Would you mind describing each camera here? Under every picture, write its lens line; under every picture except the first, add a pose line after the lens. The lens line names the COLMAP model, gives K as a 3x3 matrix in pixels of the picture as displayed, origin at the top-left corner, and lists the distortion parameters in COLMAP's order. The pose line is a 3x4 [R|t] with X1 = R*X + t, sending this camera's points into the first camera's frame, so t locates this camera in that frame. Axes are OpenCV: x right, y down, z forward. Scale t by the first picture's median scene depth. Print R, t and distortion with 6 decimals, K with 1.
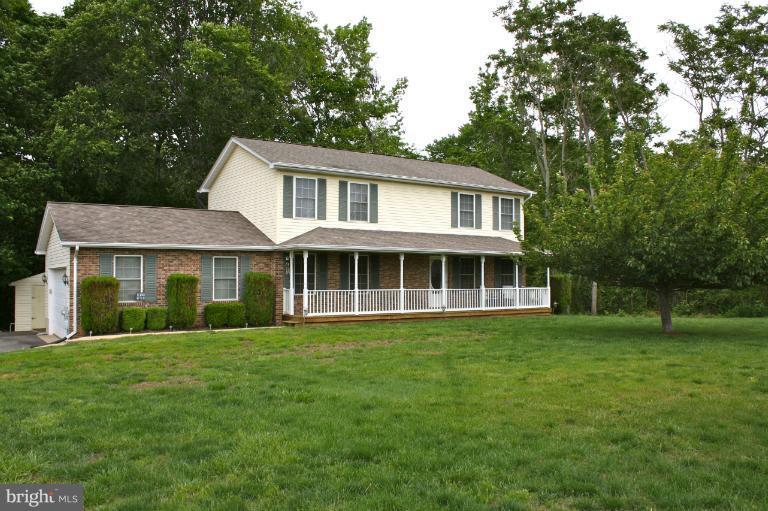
lens RADIAL K [[642.1, 0, 384.0], [0, 642.1, 255.5], [0, 0, 1]] dist [-0.171079, 0.145309]
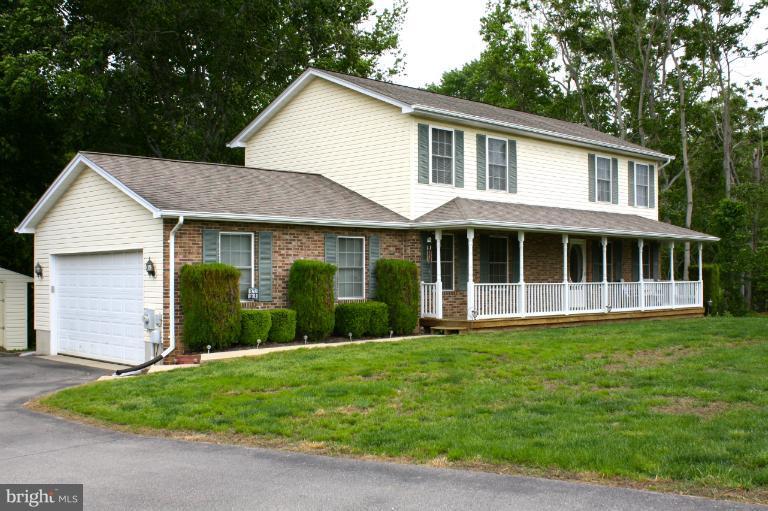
lens RADIAL K [[876.8, 0, 384.0], [0, 876.8, 216.3], [0, 0, 1]] dist [-0.119271, 0.006589]
pose [[0.987140, 0.008239, 0.159647, -0.336152], [-0.002291, 0.999298, -0.037406, 0.014356], [-0.159843, 0.036560, 0.986465, 0.038095]]
